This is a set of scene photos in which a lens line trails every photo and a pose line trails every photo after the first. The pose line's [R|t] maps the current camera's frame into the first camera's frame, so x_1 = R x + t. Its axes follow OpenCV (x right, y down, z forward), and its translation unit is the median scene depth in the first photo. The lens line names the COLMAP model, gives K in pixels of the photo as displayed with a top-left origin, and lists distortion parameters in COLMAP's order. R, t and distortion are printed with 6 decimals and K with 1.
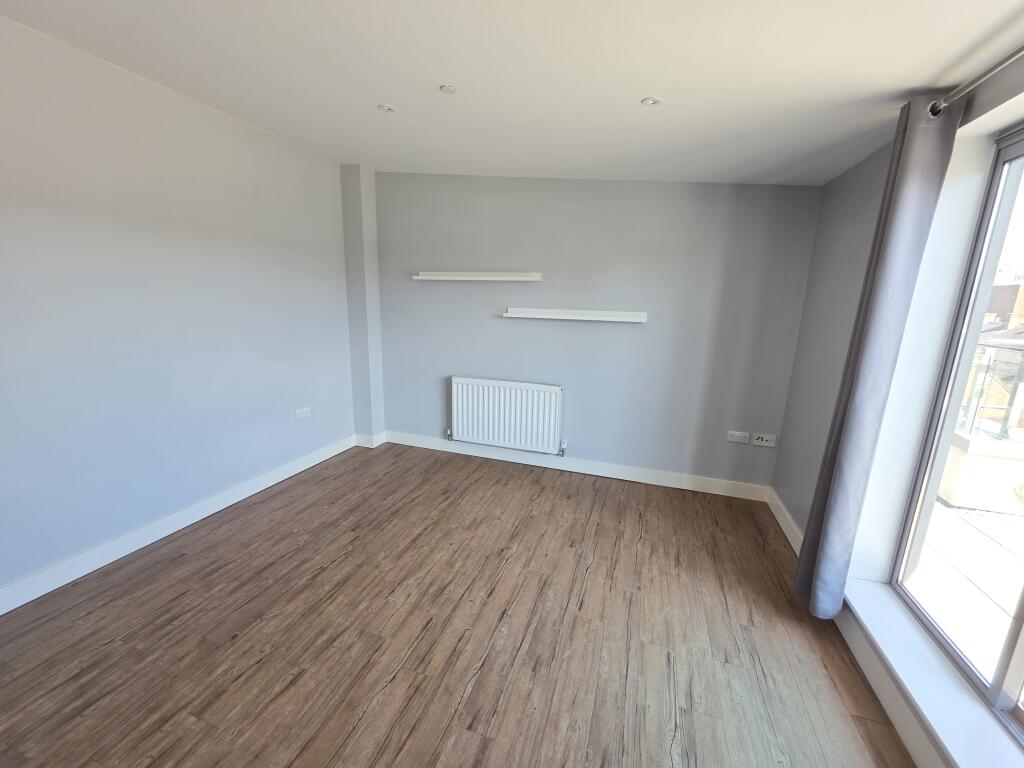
lens RADIAL K [[411.1, 0, 510.3], [0, 411.1, 385.3], [0, 0, 1]] dist [-0.000592, 0.000145]
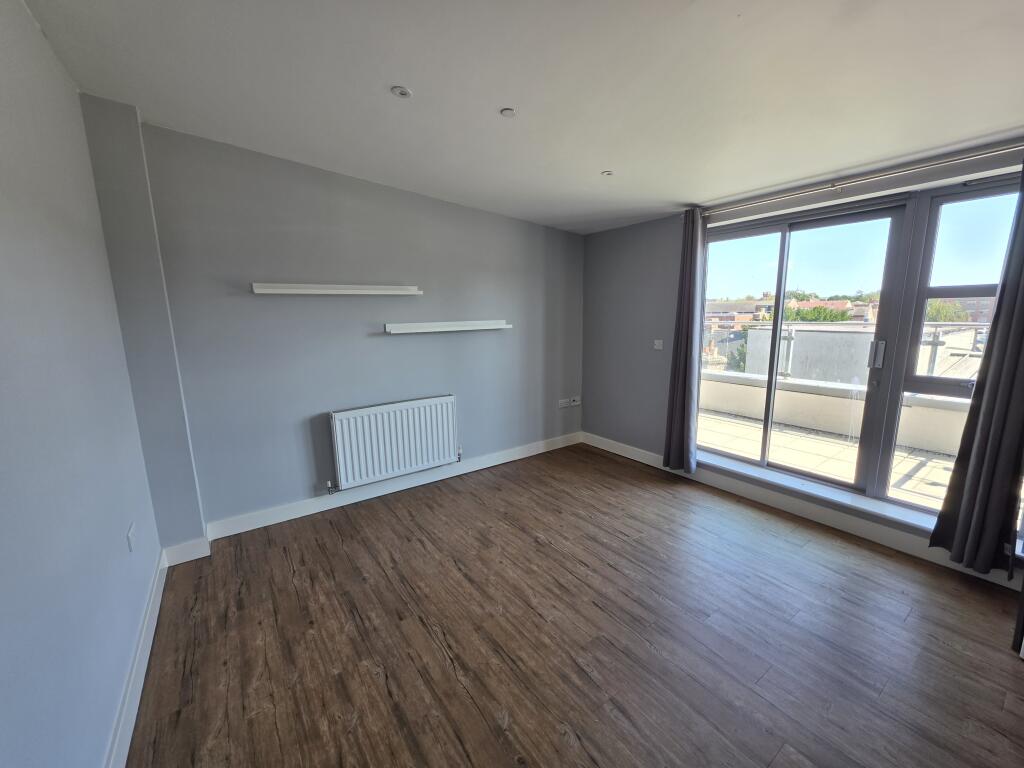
lens RADIAL K [[411.1, 0, 511.7], [0, 411.1, 387.1], [0, 0, 1]] dist [-0.000592, 0.000145]
pose [[0.584538, -0.180051, 0.791136, -0.722924], [0.200696, 0.976852, 0.074031, -0.076877], [-0.786153, 0.115504, 0.607143, 0.295514]]
